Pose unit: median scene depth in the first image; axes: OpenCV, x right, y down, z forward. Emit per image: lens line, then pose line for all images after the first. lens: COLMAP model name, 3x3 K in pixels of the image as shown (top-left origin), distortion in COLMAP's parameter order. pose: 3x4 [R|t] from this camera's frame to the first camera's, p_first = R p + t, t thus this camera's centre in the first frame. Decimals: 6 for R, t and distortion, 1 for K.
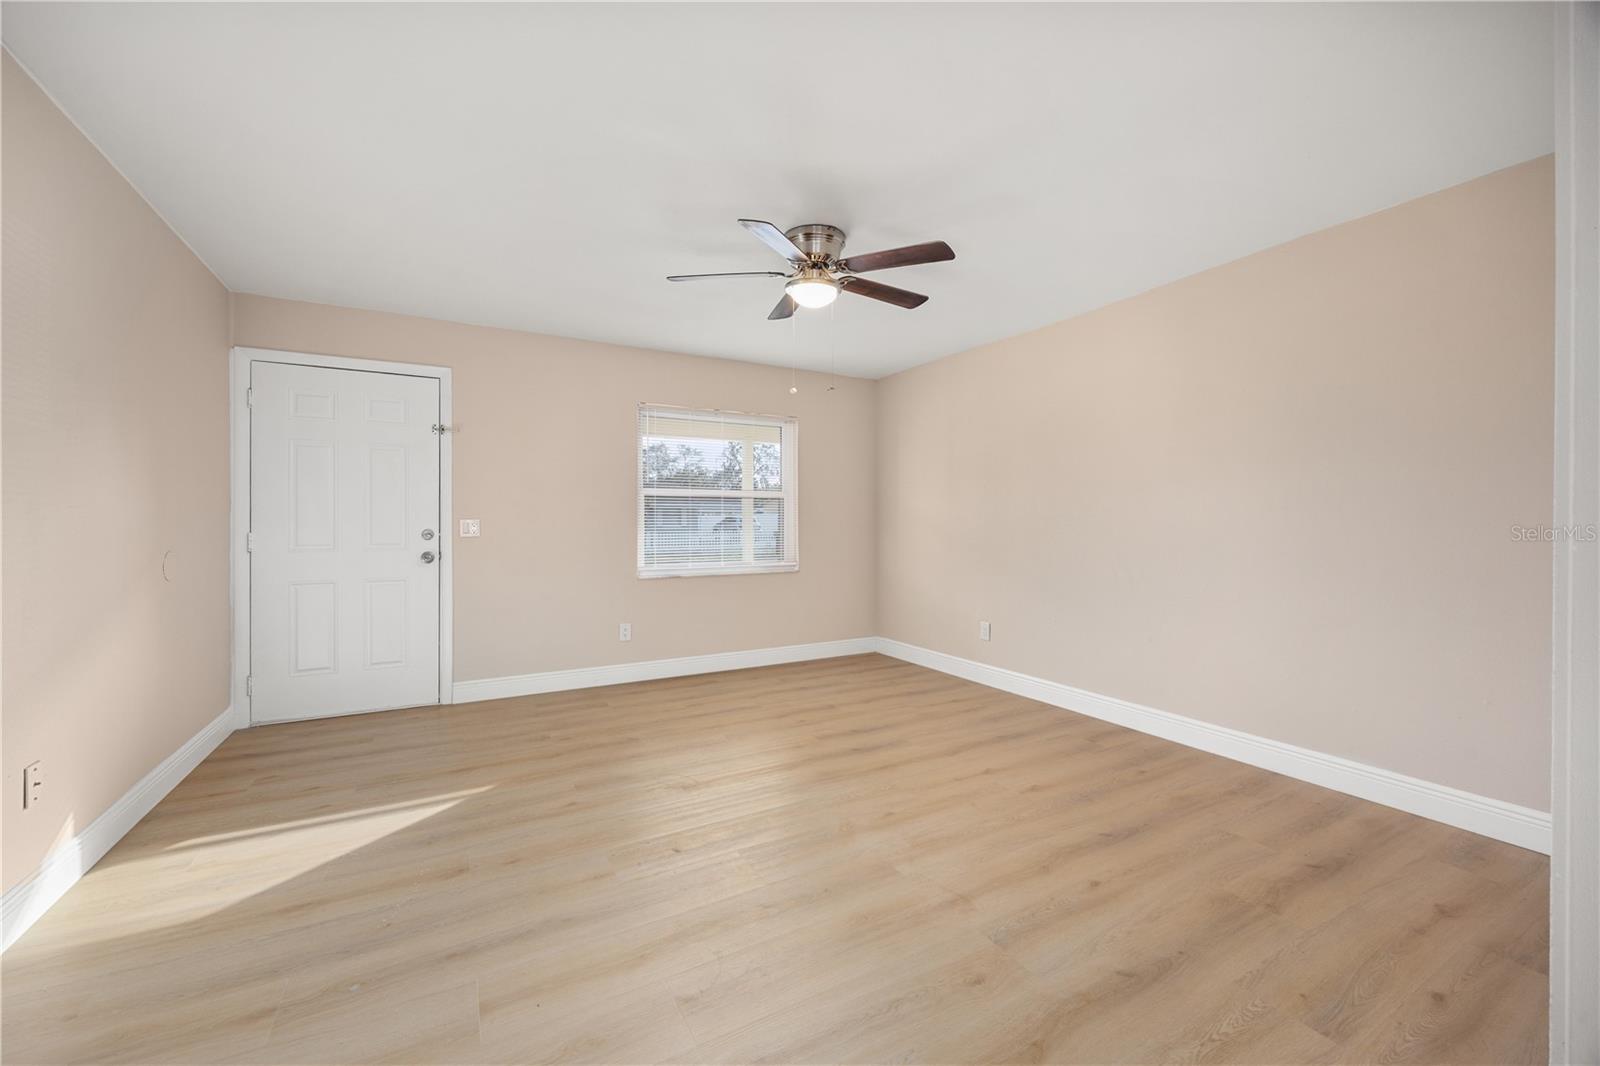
lens RADIAL K [[605.2, 0, 782.7], [0, 605.2, 528.9], [0, 0, 1]] dist [-0.001512, 0.000615]
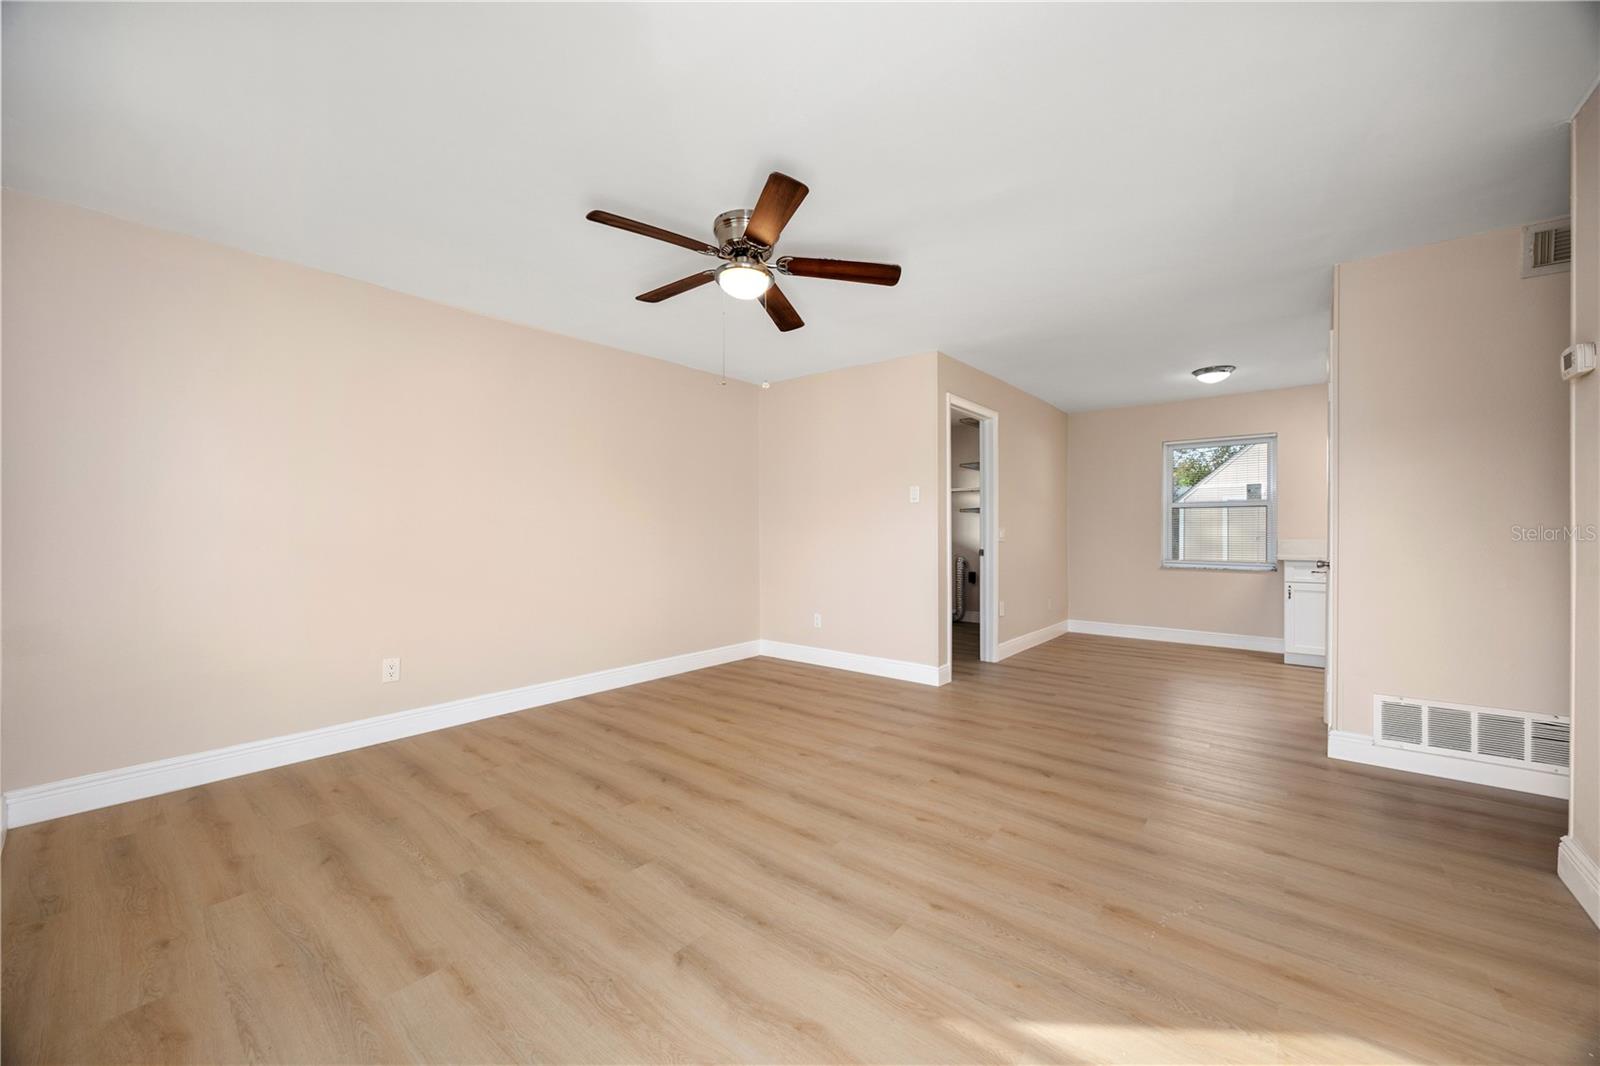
lens RADIAL K [[605.2, 0, 801.6], [0, 605.2, 537.6], [0, 0, 1]] dist [-0.001512, 0.000615]
pose [[-0.373908, -0.010562, 0.927406, -0.731898], [0.004605, 0.999902, 0.013244, 0.000400], [-0.927455, 0.009223, -0.373822, 1.085818]]
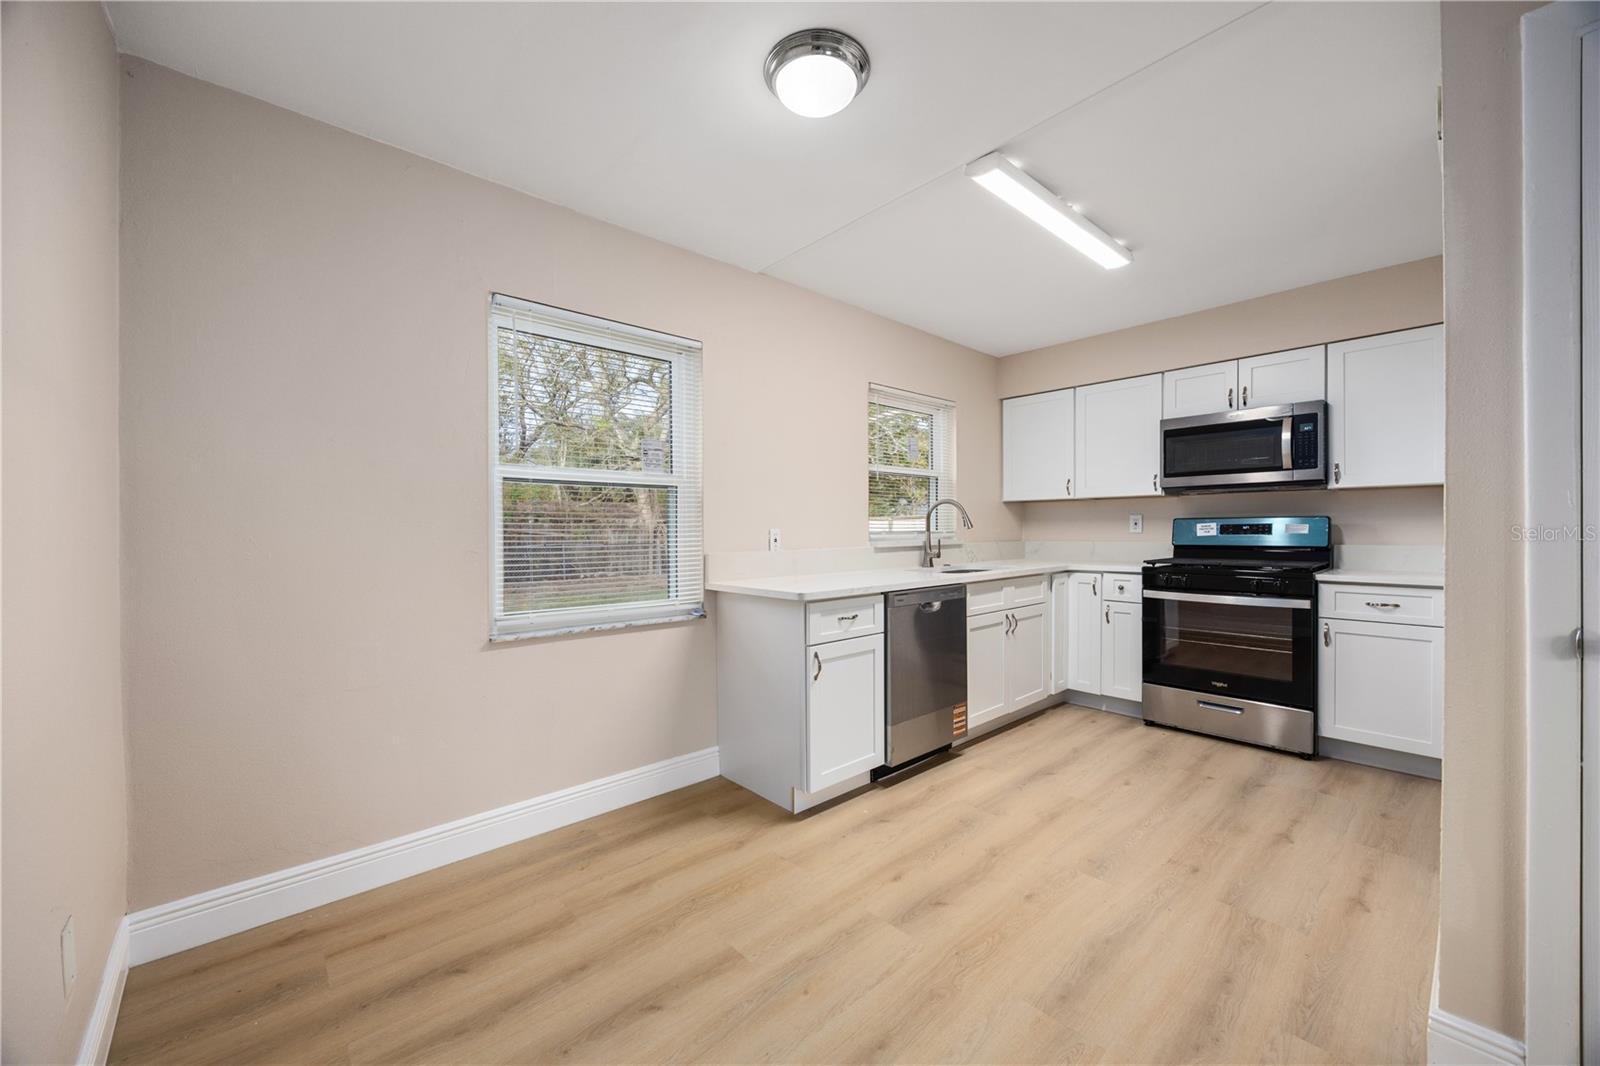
lens RADIAL K [[605.2, 0, 794.1], [0, 605.2, 531.2], [0, 0, 1]] dist [-0.001512, 0.000615]
pose [[-0.973727, 0.003934, -0.227684, 0.448219], [0.001936, 0.999958, 0.009001, -0.005235], [0.227710, 0.008324, -0.973693, 0.046110]]
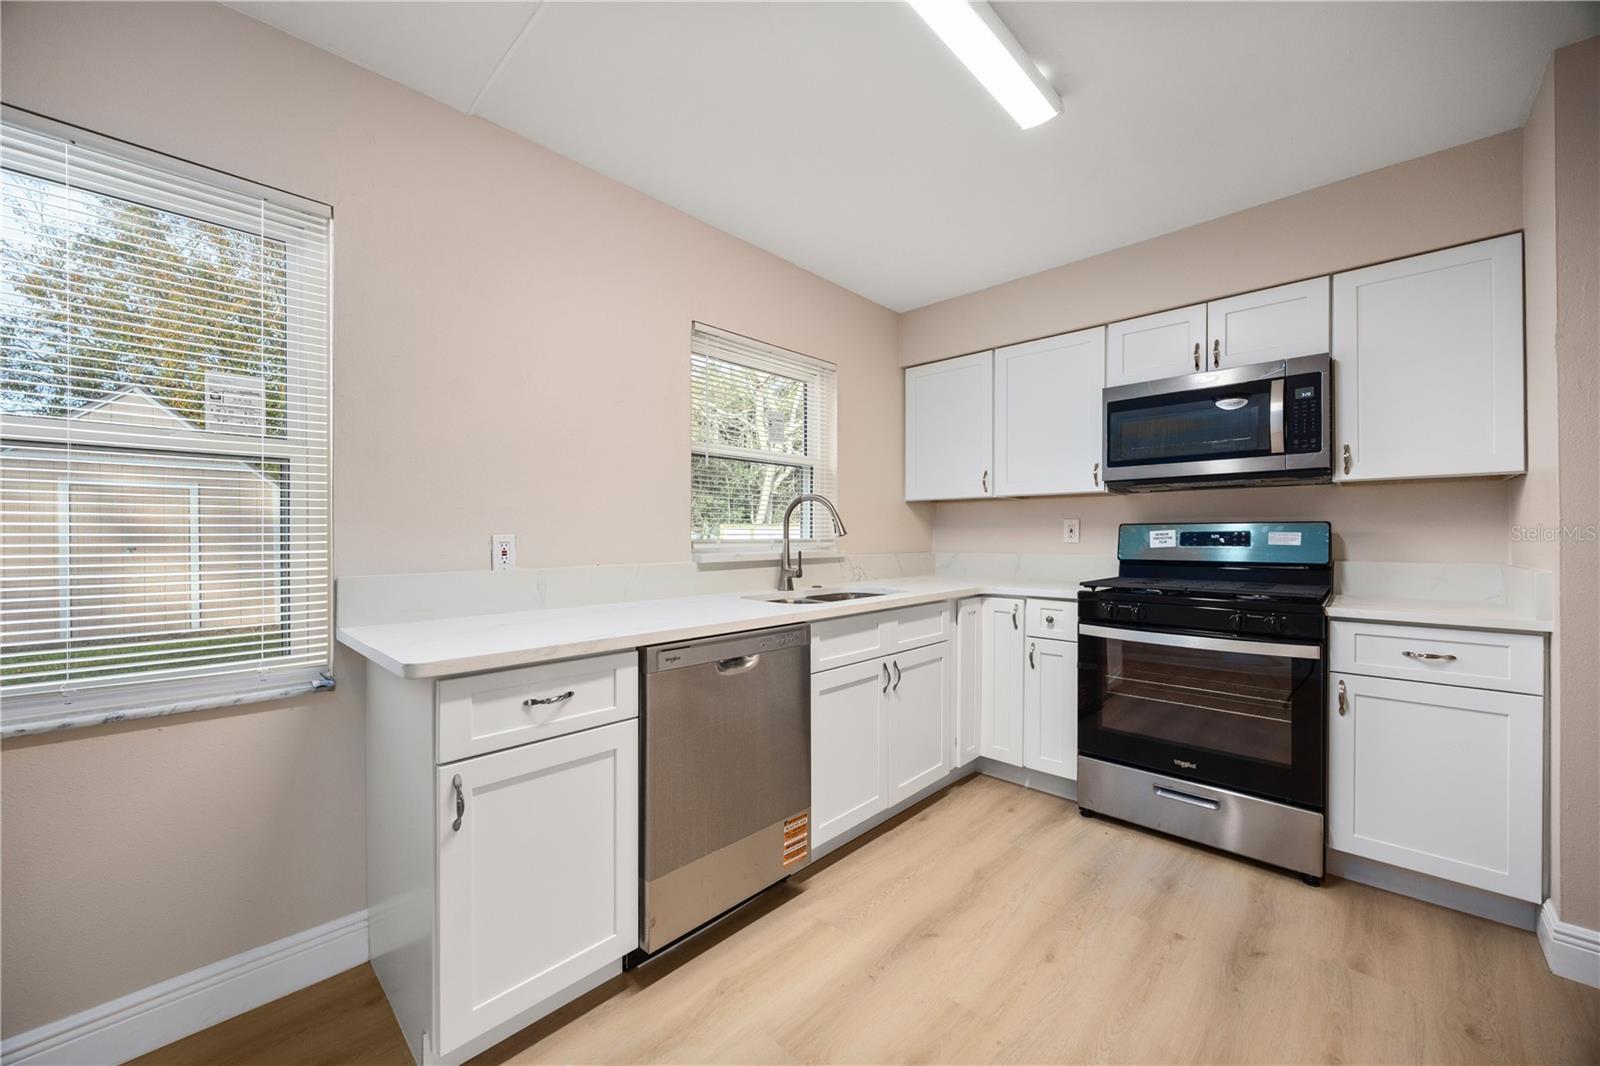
lens RADIAL K [[605.2, 0, 792.3], [0, 605.2, 536.1], [0, 0, 1]] dist [-0.001512, 0.000615]
pose [[-0.954193, -0.002125, -0.299184, 0.162558], [-0.003840, 0.999979, 0.005145, -0.003119], [0.299167, 0.006059, -0.954182, -0.250518]]
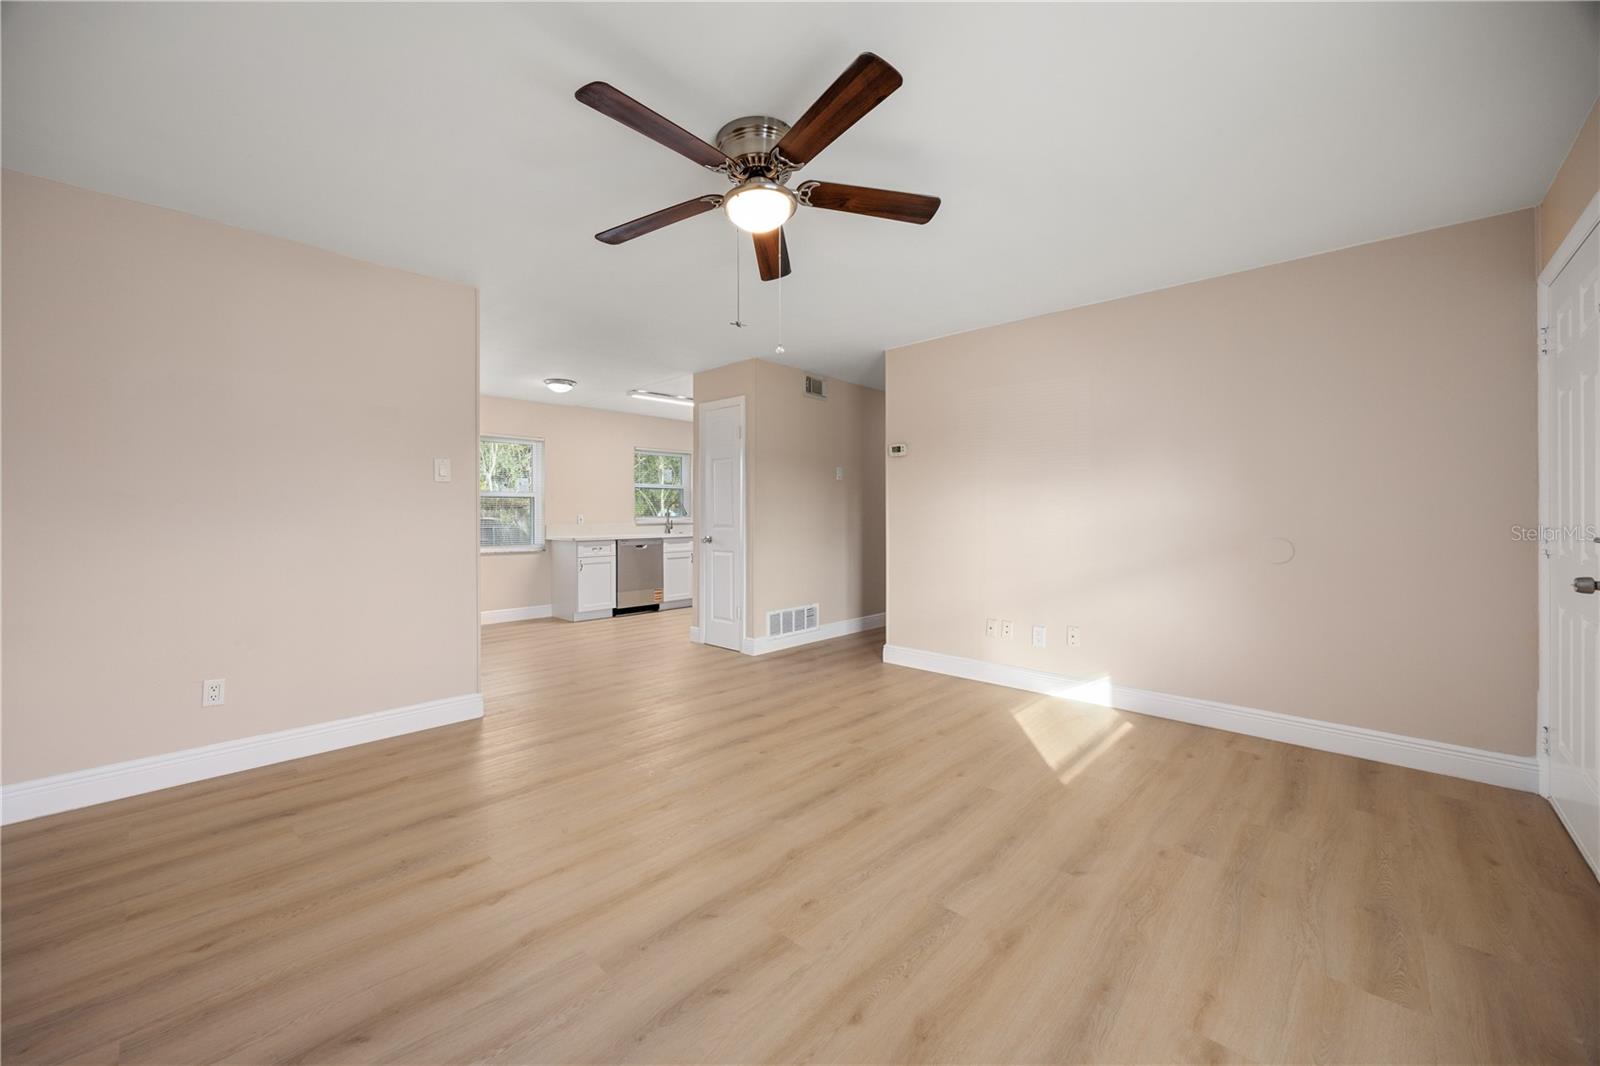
lens RADIAL K [[605.2, 0, 784.7], [0, 605.2, 525.1], [0, 0, 1]] dist [-0.001512, 0.000615]
pose [[-0.953944, 0.004602, -0.299951, 0.207625], [-0.001735, 0.999781, 0.020855, -0.010142], [0.299981, 0.020415, -0.953727, 1.474393]]
